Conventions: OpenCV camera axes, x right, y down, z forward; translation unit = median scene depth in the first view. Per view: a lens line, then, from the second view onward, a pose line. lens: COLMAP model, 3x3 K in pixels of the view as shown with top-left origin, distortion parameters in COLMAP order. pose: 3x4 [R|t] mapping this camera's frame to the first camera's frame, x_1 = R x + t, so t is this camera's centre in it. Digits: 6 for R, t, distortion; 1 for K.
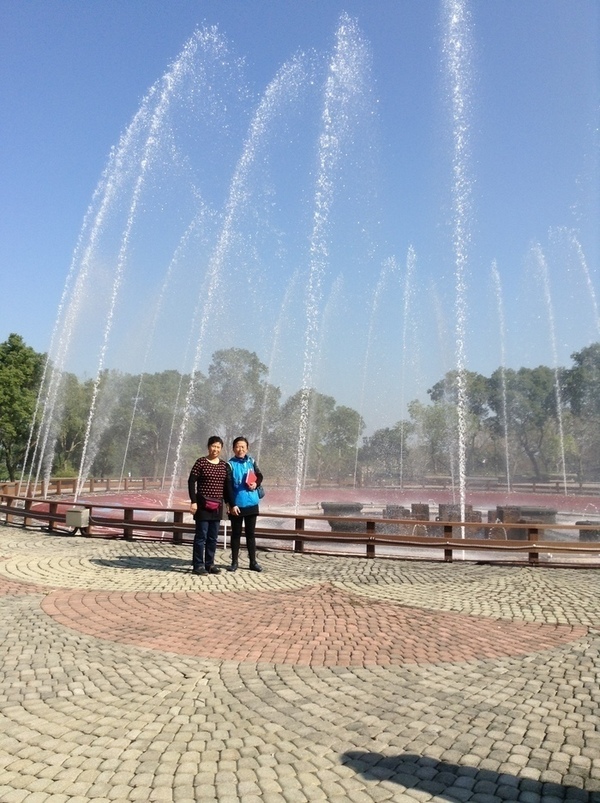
lens RADIAL K [[739.1, 0, 299.7], [0, 739.1, 406.1], [0, 0, 1]] dist [0.138918, -0.271361]
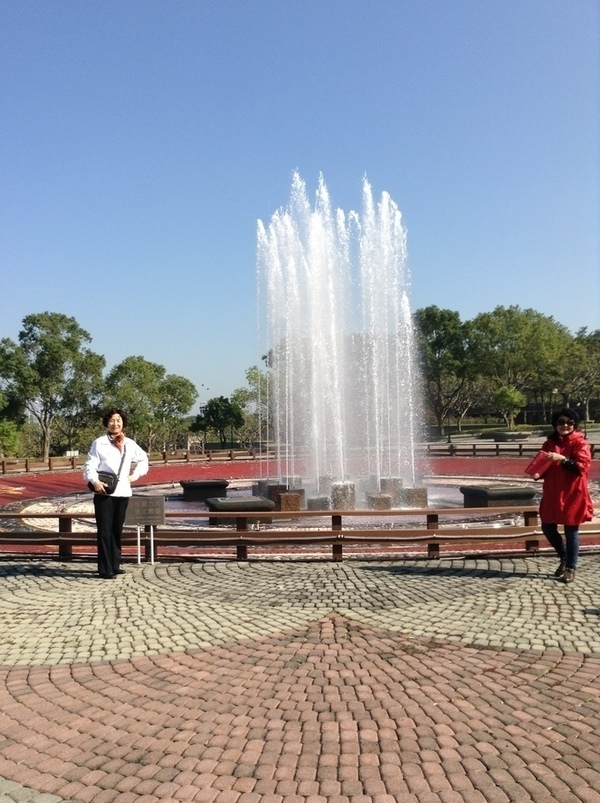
lens RADIAL K [[739.1, 0, 299.7], [0, 739.1, 406.1], [0, 0, 1]] dist [0.138918, -0.271361]
pose [[0.968419, -0.033234, 0.247104, -0.165086], [0.022646, 0.998704, 0.045572, 0.005020], [-0.248298, -0.038537, 0.967917, 0.318280]]
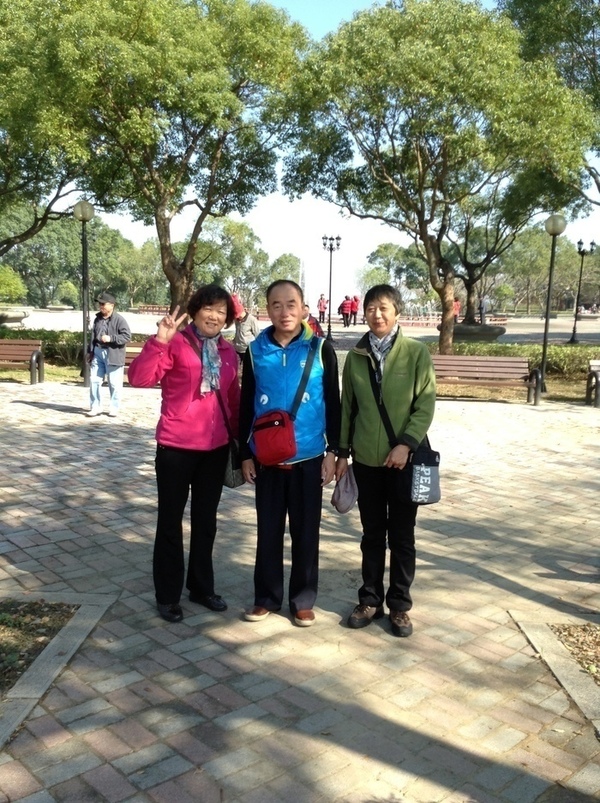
lens RADIAL K [[739.1, 0, 299.7], [0, 739.1, 406.1], [0, 0, 1]] dist [0.138918, -0.271361]
pose [[0.999616, 0.020111, -0.019084, 0.530431], [-0.015740, 0.978321, 0.206493, -0.242551], [0.022823, -0.206113, 0.978262, -4.006197]]
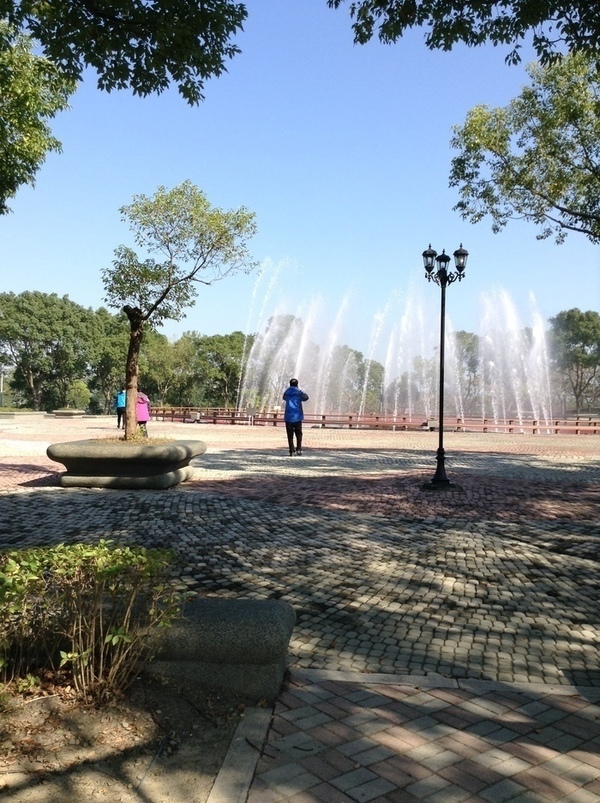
lens RADIAL K [[739.1, 0, 299.7], [0, 739.1, 406.1], [0, 0, 1]] dist [0.138918, -0.271361]
pose [[0.995710, 0.005324, -0.092374, 0.453719], [0.001585, 0.997215, 0.074558, -0.114990], [0.092513, -0.074384, 0.992929, -2.291976]]
